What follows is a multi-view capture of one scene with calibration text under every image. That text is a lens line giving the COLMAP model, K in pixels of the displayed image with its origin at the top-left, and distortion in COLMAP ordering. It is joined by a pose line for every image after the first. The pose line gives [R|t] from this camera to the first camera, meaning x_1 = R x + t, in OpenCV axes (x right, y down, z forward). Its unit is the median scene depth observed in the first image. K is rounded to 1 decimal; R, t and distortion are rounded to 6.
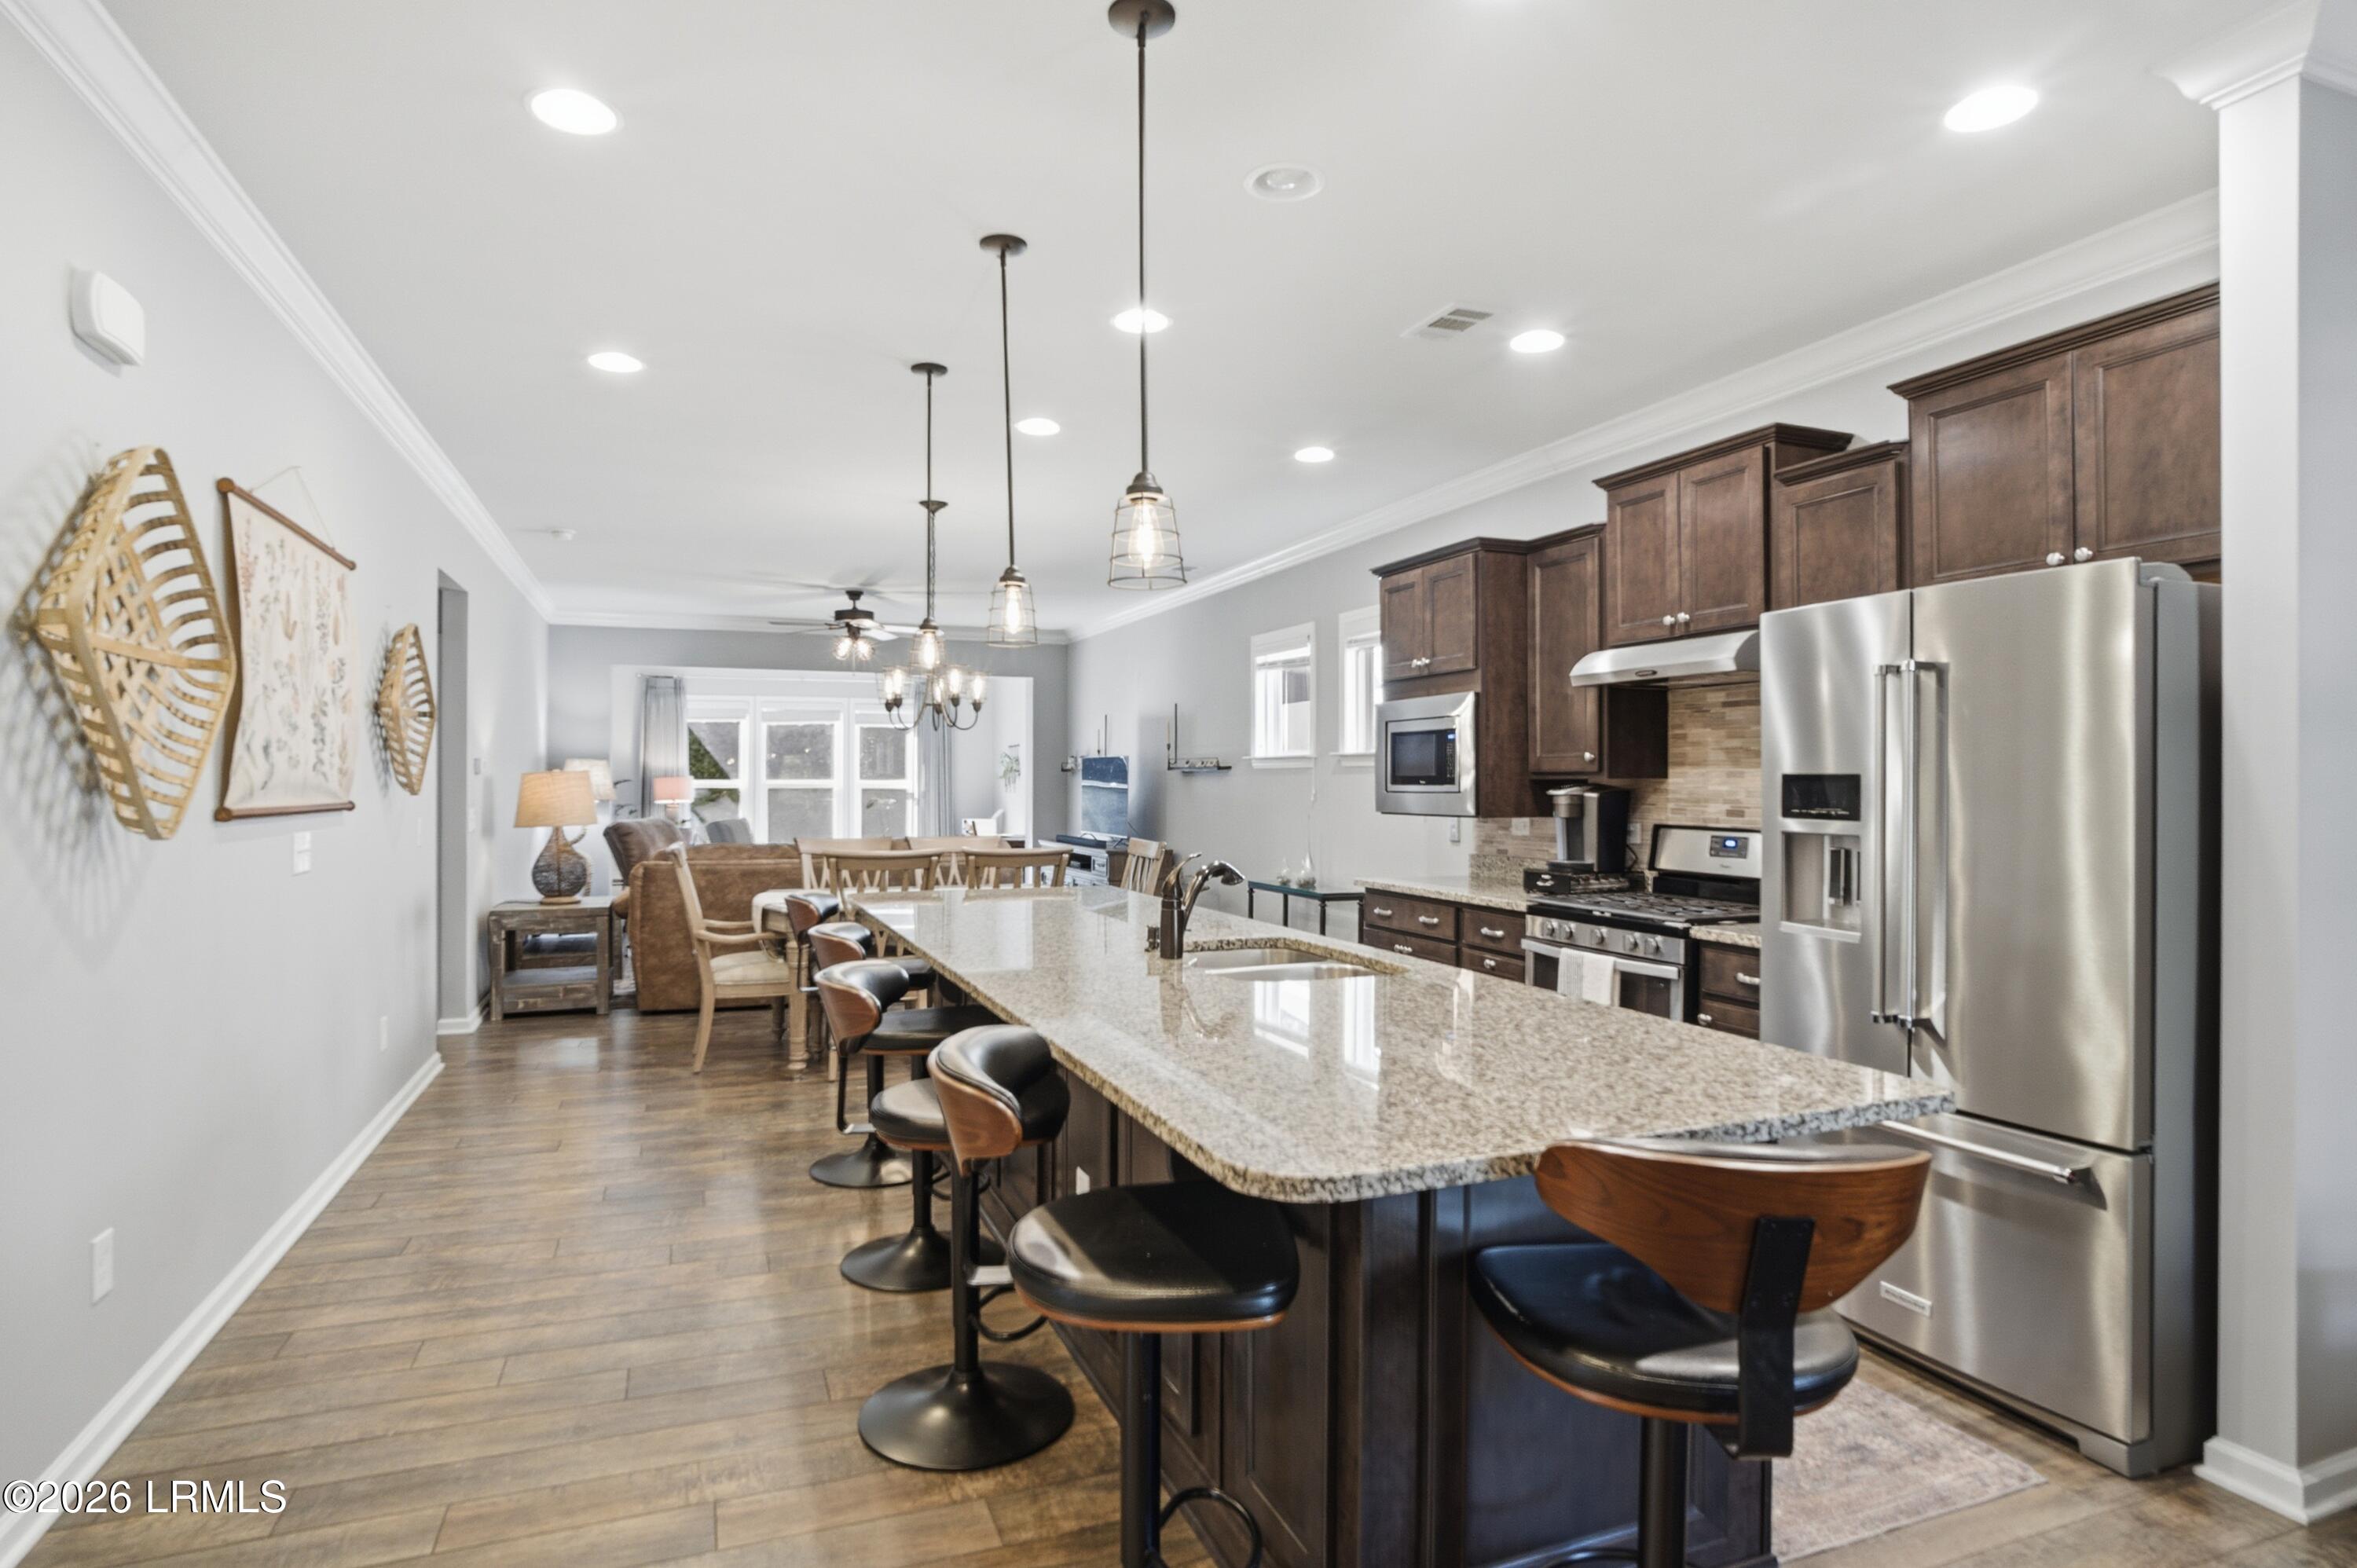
lens RADIAL K [[1278.7, 0, 1178.5], [0, 1278.7, 784.0], [0, 0, 1]] dist [-0.000399, 0.000196]
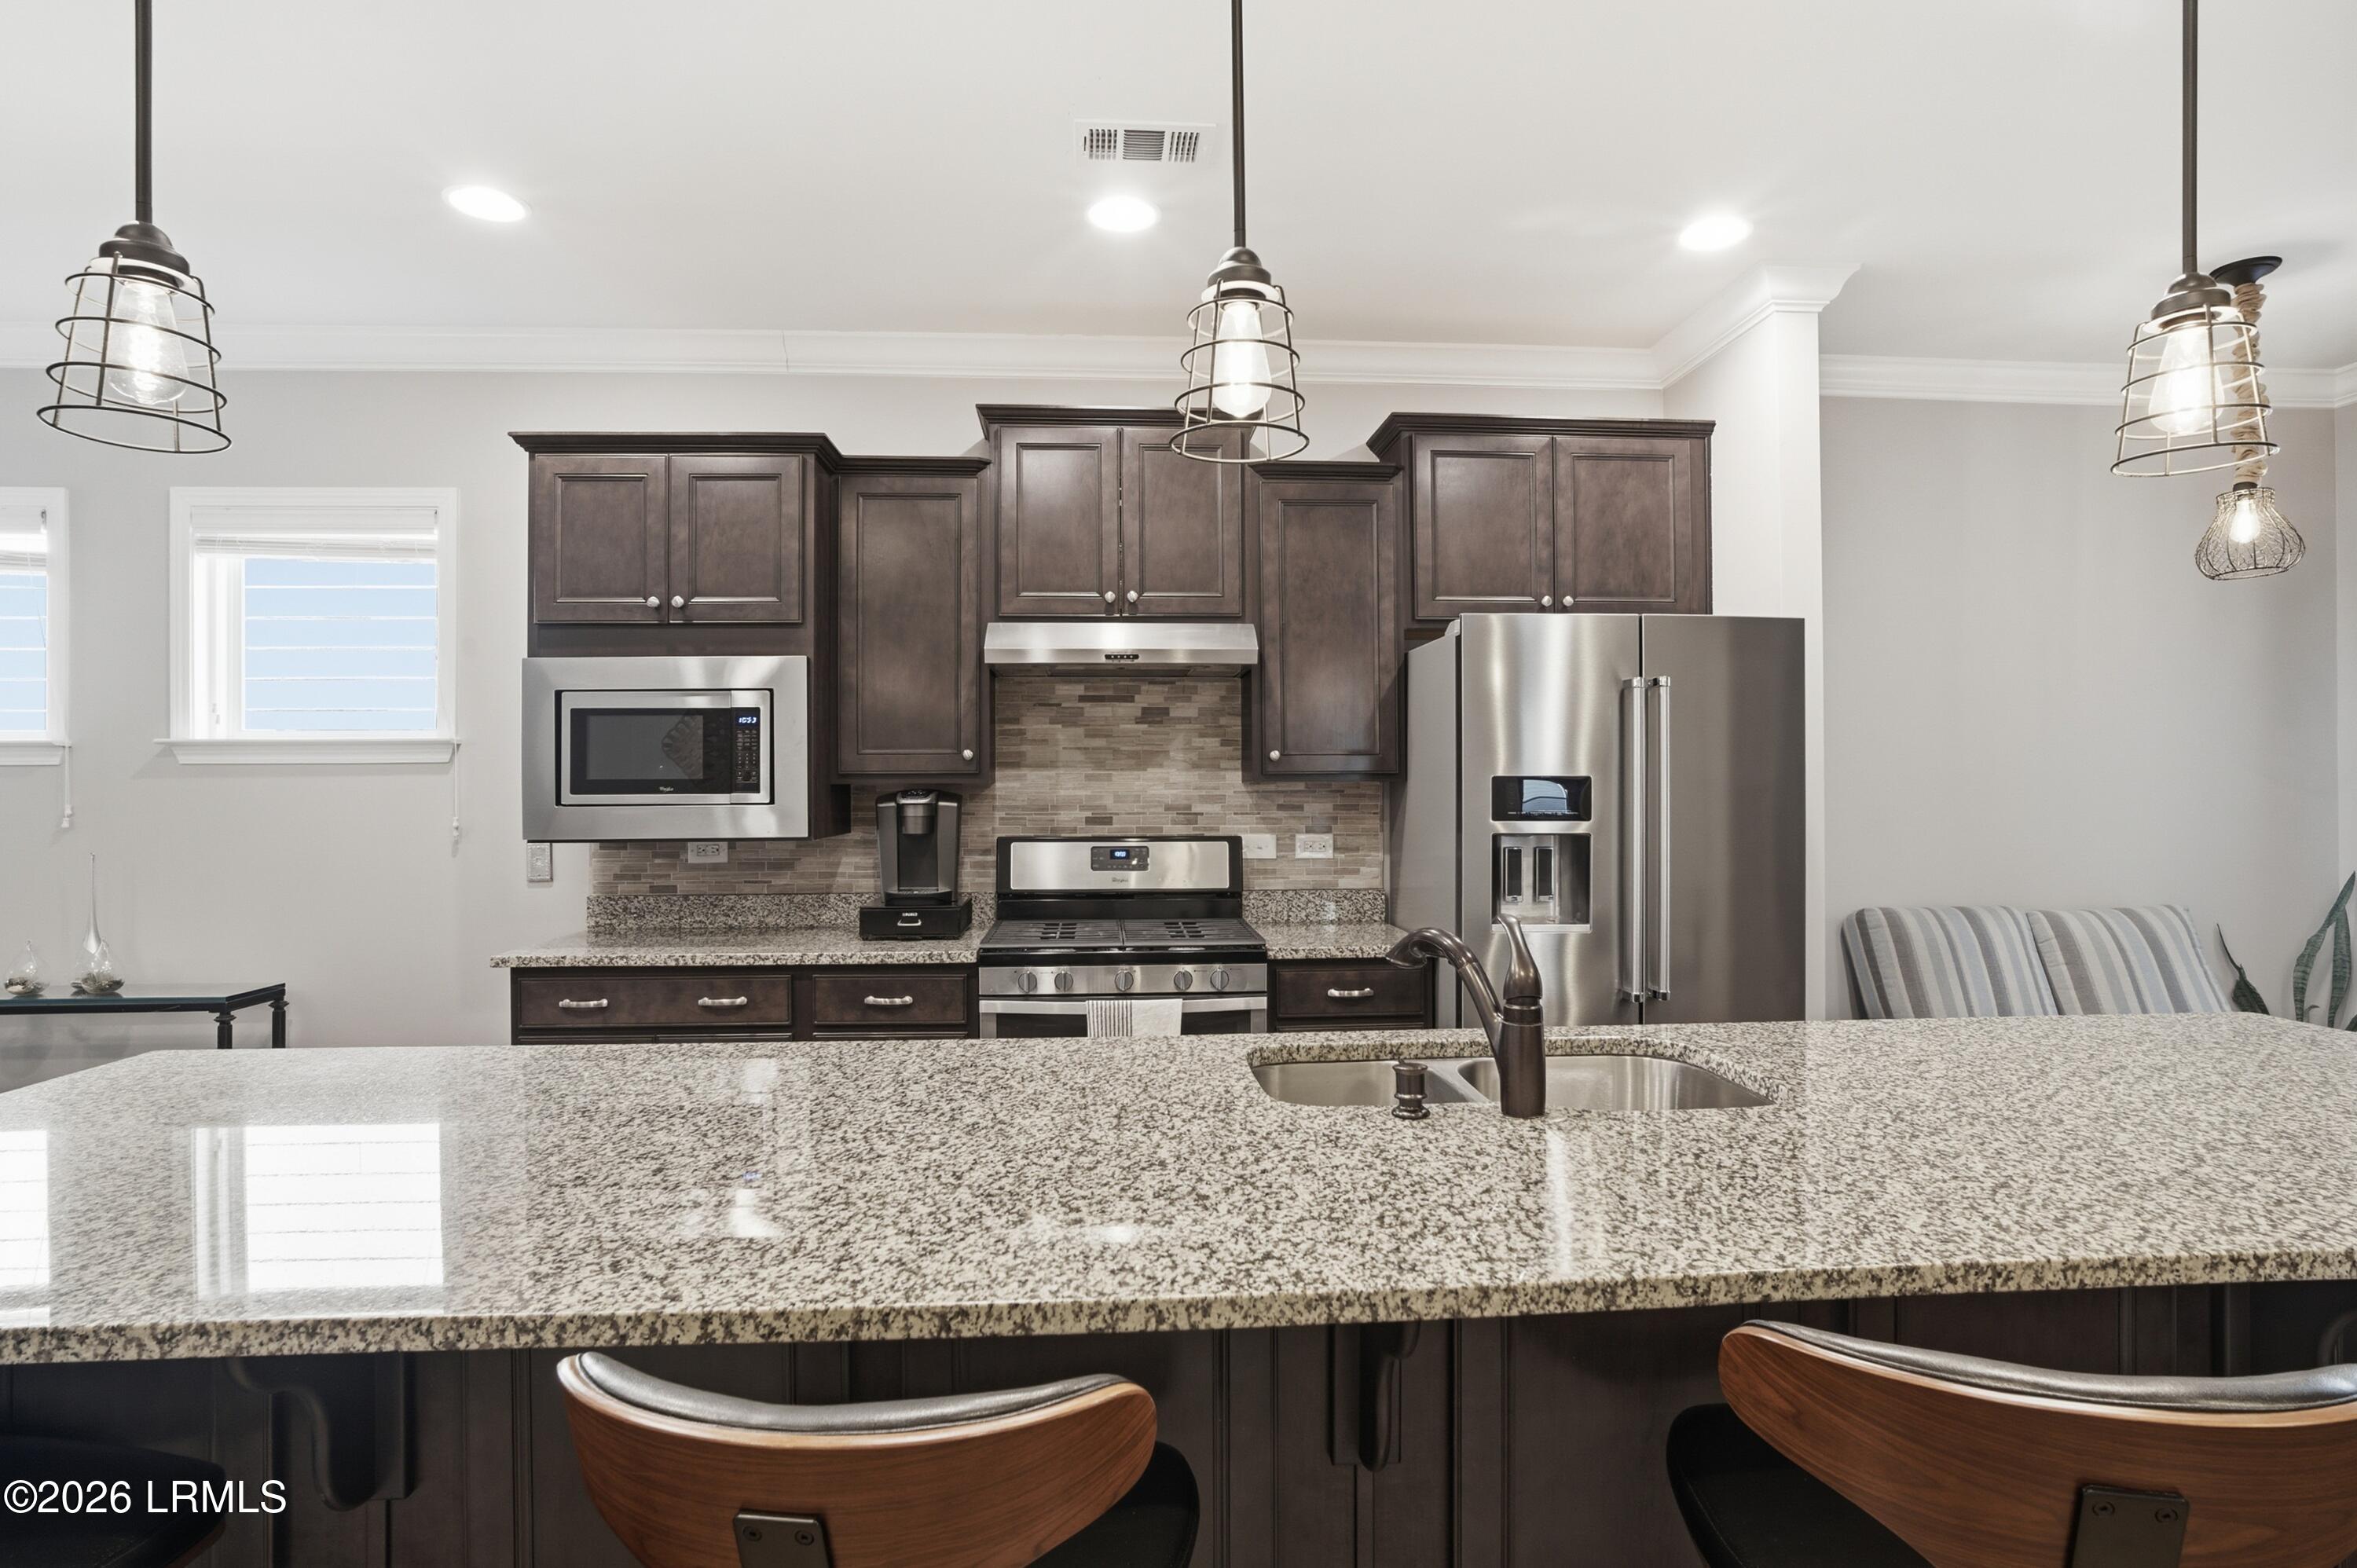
lens RADIAL K [[1240.4, 0, 1178.5], [0, 1240.4, 784.0], [0, 0, 1]] dist [-0.041456, 0.000997]
pose [[0.299158, -0.004523, 0.954193, -0.384370], [0.007277, 0.999970, 0.002458, -0.004680], [-0.954176, 0.006208, 0.299182, 0.691609]]
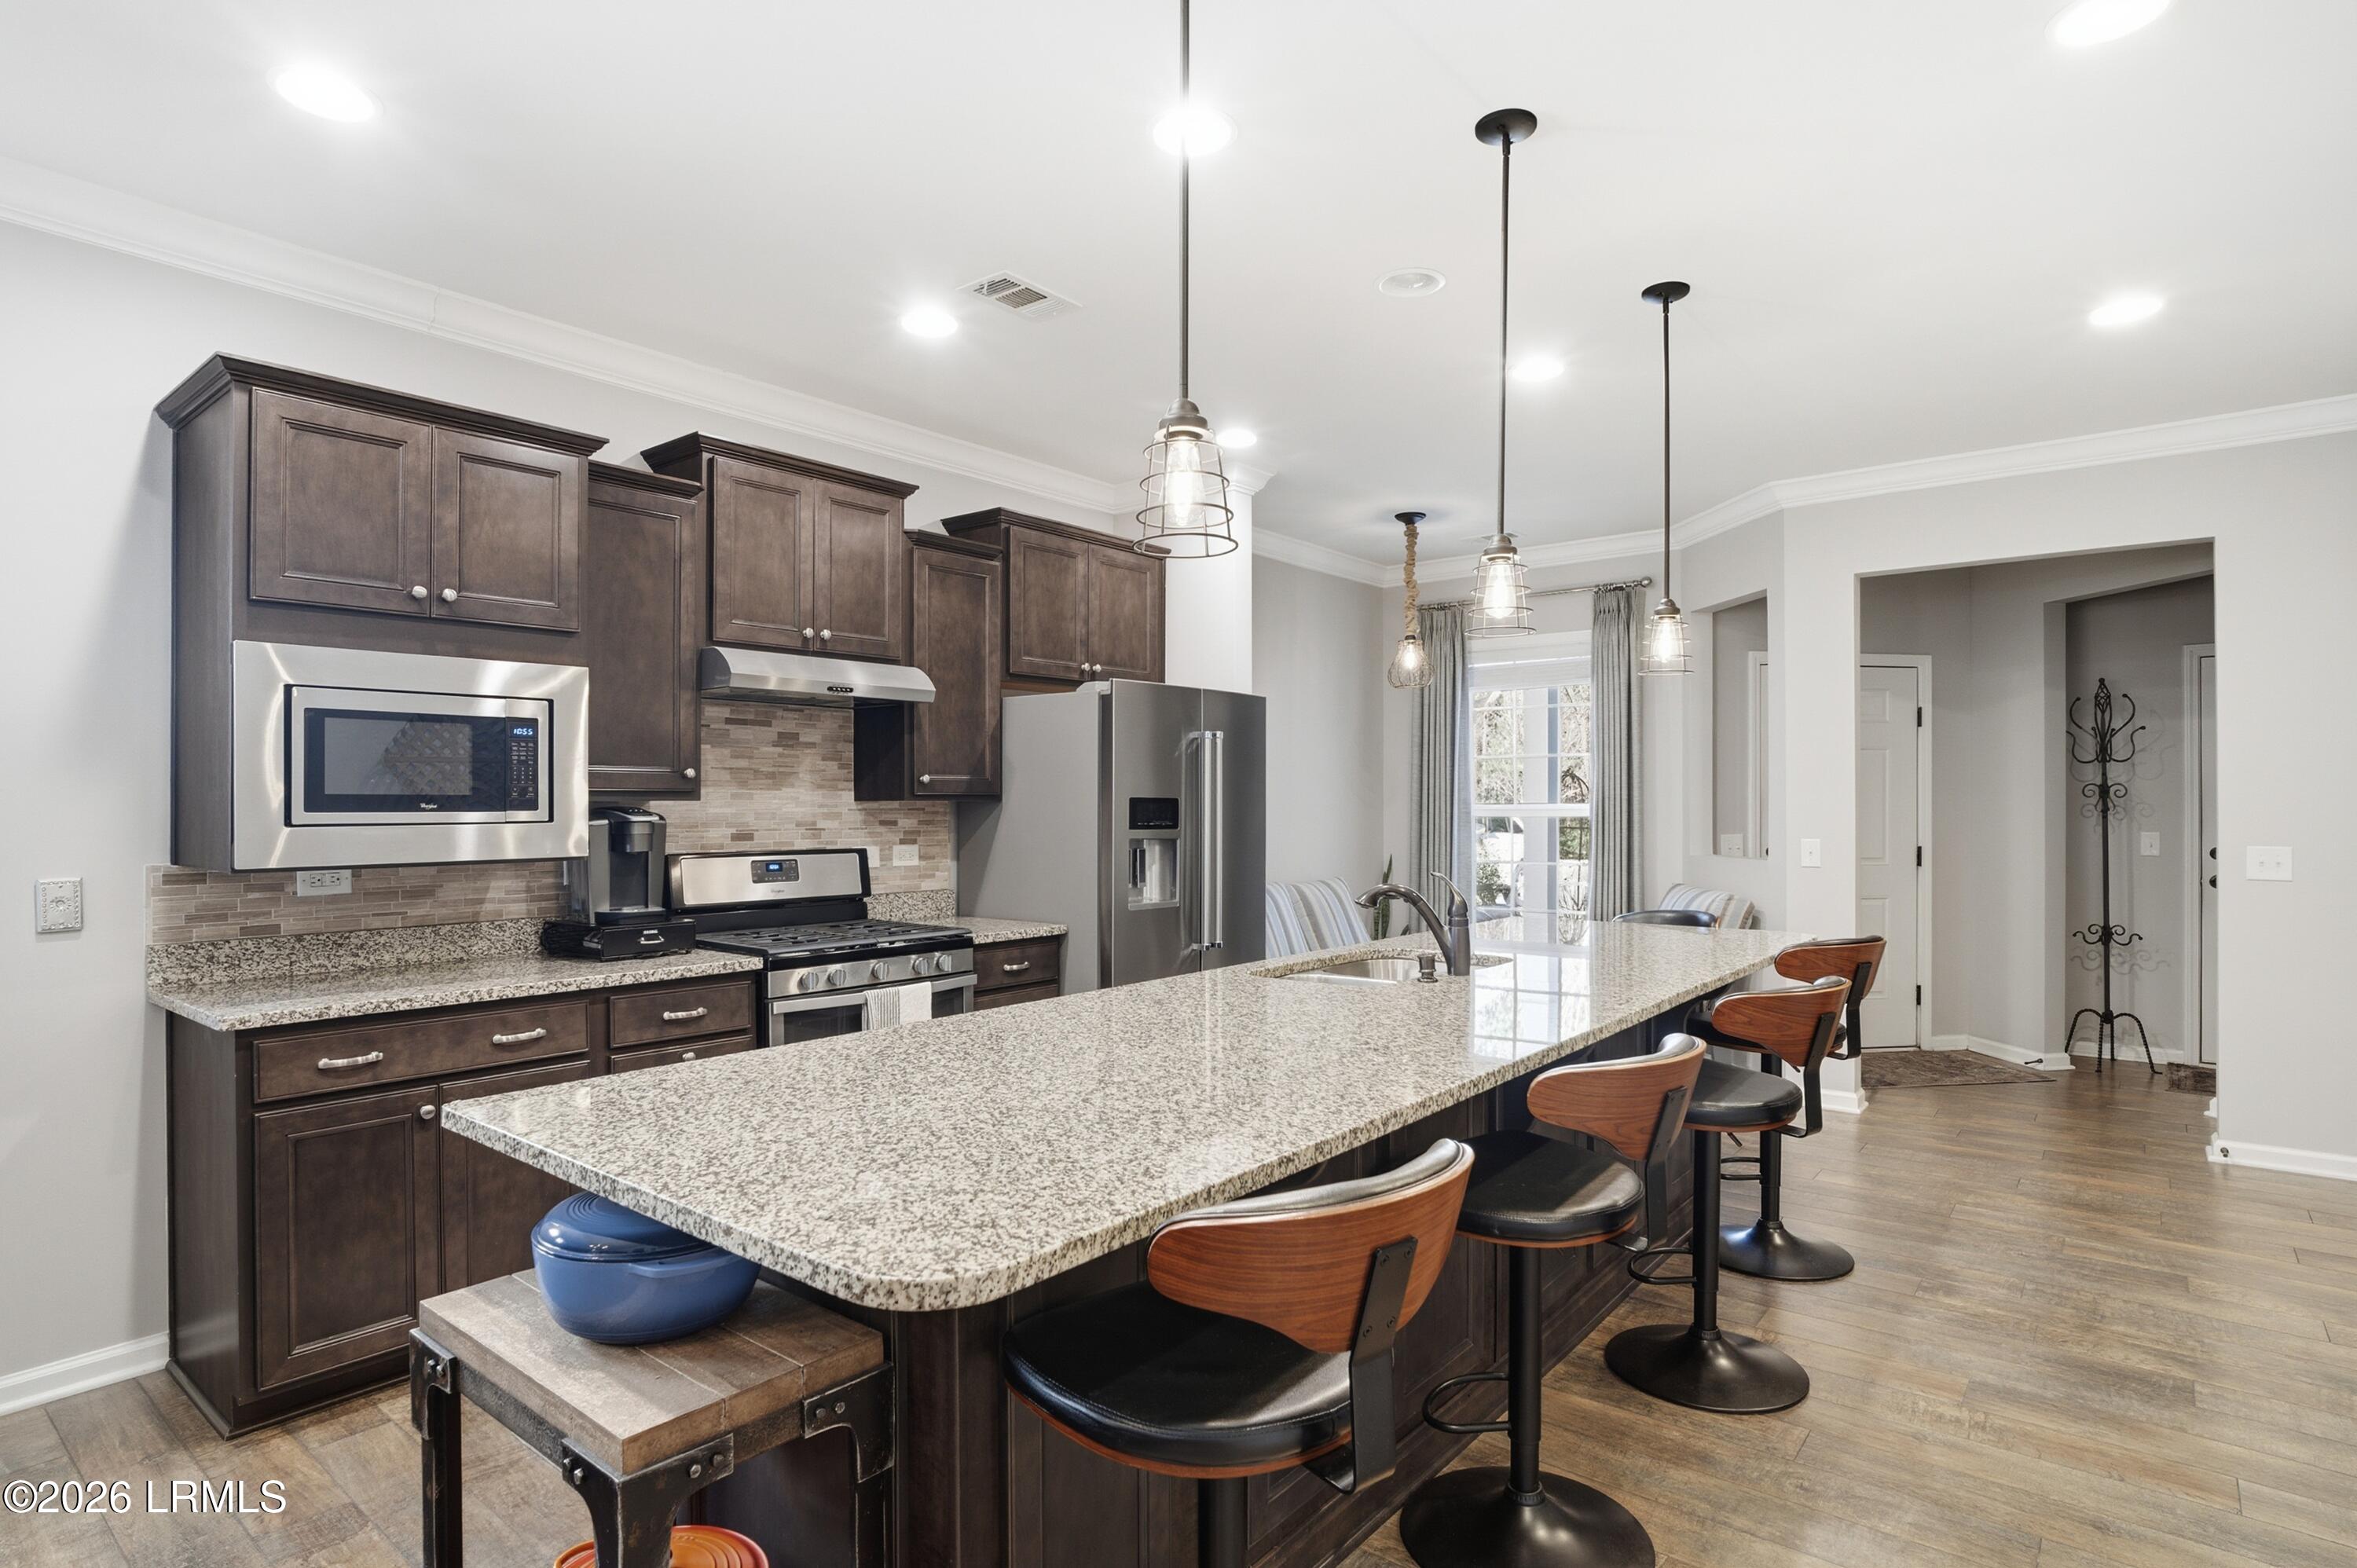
lens RADIAL K [[1254.3, 0, 1182.2], [0, 1254.3, 812.8], [0, 0, 1]] dist [-0.003709, 0.000035]
pose [[-0.497782, -0.010232, 0.867242, -0.542953], [0.000474, 0.999927, 0.012069, -0.006175], [-0.867302, 0.006419, -0.497740, 1.191826]]
